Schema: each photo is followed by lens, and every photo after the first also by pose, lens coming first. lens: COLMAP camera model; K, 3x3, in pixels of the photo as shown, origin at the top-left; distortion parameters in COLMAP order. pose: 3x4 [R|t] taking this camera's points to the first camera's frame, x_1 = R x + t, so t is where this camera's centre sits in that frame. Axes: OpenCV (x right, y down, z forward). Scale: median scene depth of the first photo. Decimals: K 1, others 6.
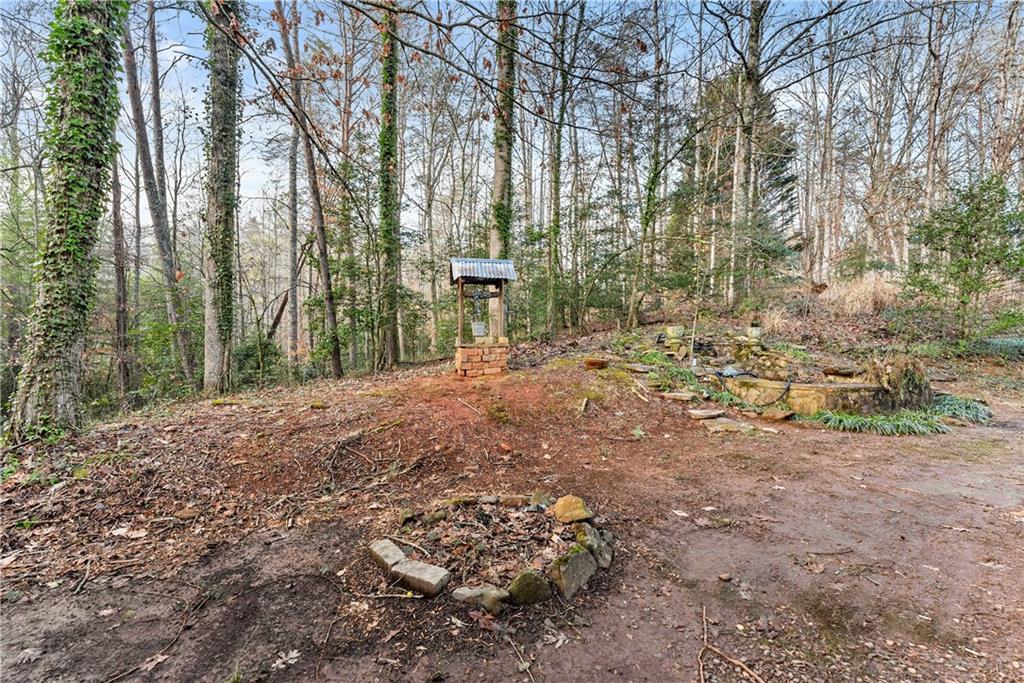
lens RADIAL K [[408.8, 0, 512.0], [0, 408.8, 341.5], [0, 0, 1]] dist [0.000903, 0.000003]
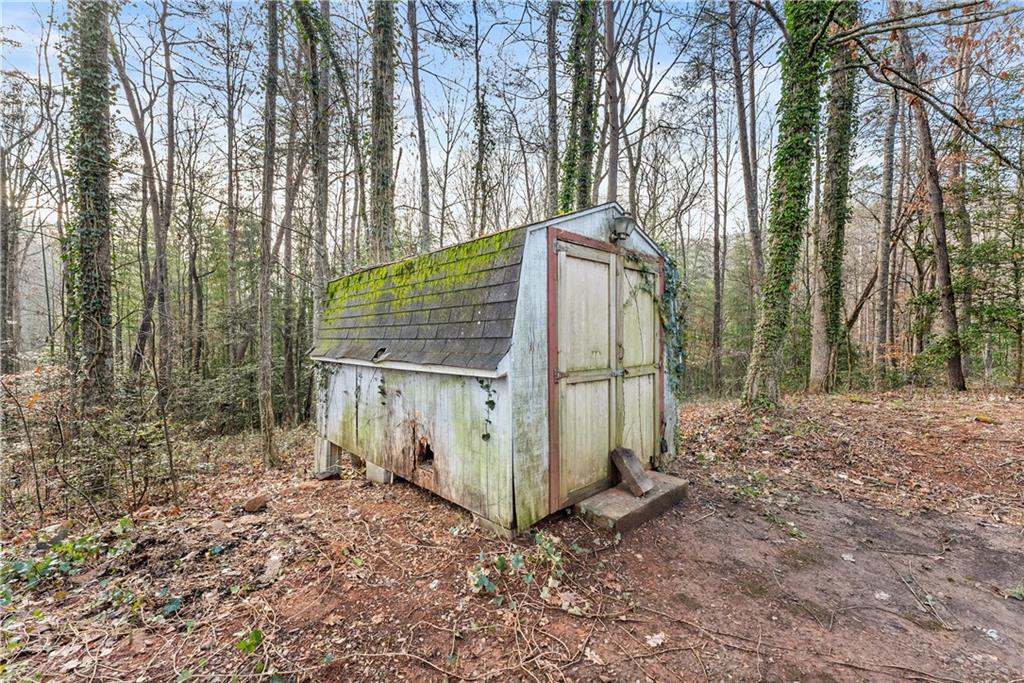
lens RADIAL K [[415.4, 0, 511.2], [0, 415.4, 343.6], [0, 0, 1]] dist [-0.002938, -0.000194]
pose [[0.387526, 0.032450, -0.921287, -0.011850], [-0.018214, 0.999455, 0.027541, -0.028794], [0.921679, 0.006107, 0.387906, -0.403211]]
